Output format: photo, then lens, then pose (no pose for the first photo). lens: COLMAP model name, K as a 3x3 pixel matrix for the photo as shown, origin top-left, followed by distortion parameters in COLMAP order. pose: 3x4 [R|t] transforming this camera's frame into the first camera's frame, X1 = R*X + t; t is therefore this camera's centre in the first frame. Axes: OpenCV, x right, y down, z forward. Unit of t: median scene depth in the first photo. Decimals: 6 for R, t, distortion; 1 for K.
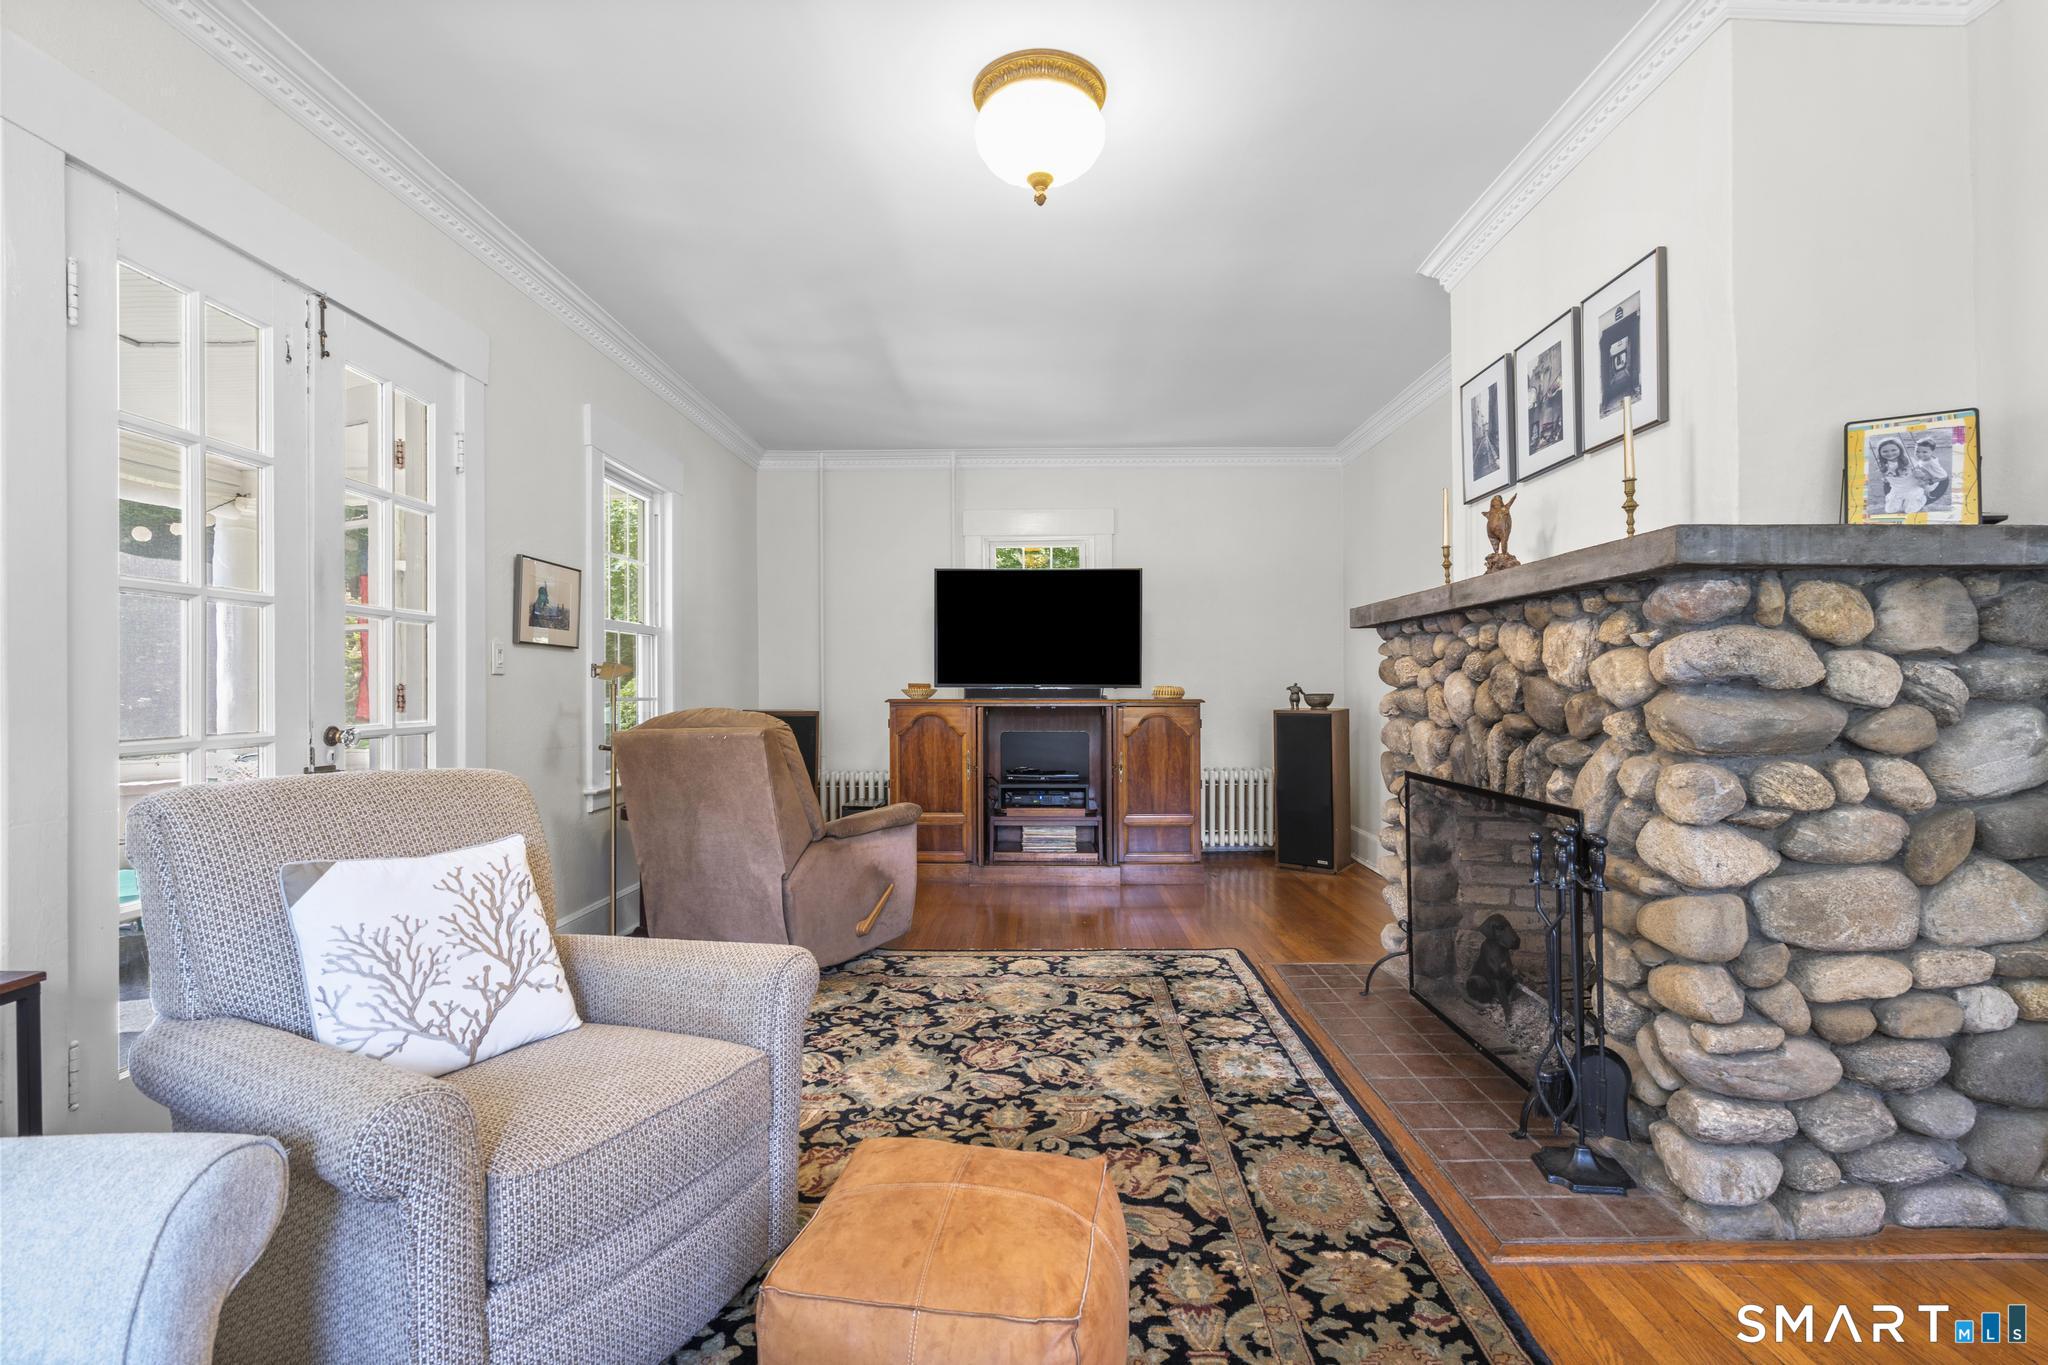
lens RADIAL K [[938.2, 0, 1025.5], [0, 938.2, 682.9], [0, 0, 1]] dist [-0.001331, 0.000862]
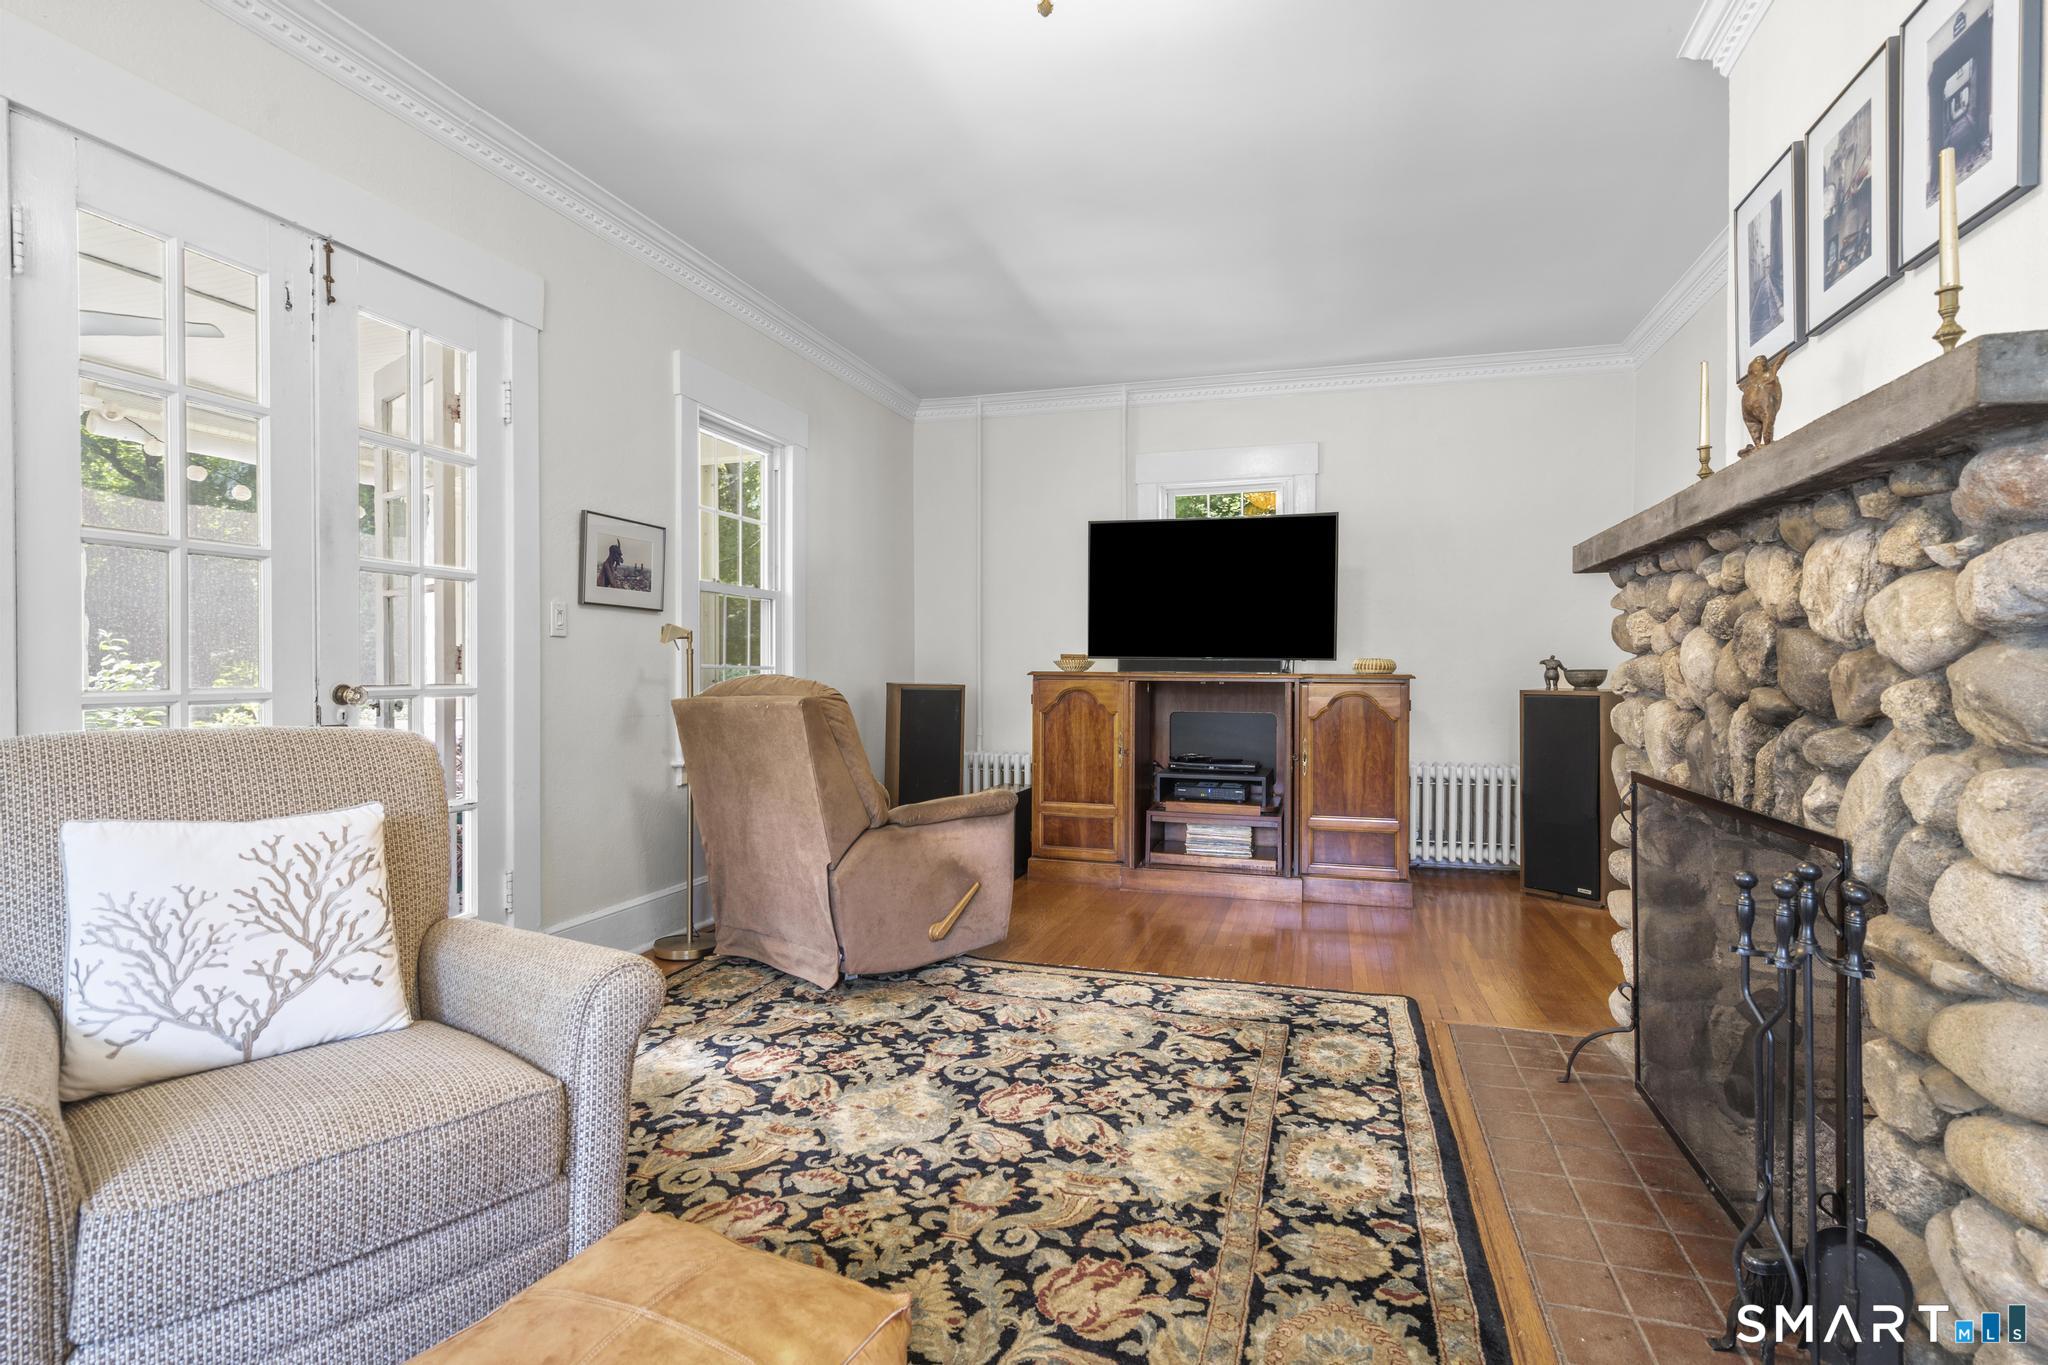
lens RADIAL K [[1010.0, 0, 1023.2], [0, 1010.0, 679.4], [0, 0, 1]] dist [0.003613, -0.000492]
pose [[0.959612, 0.009782, -0.281155, 0.199810], [-0.005480, 0.999856, 0.016083, 0.017105], [0.281272, -0.013893, 0.959528, 0.163805]]
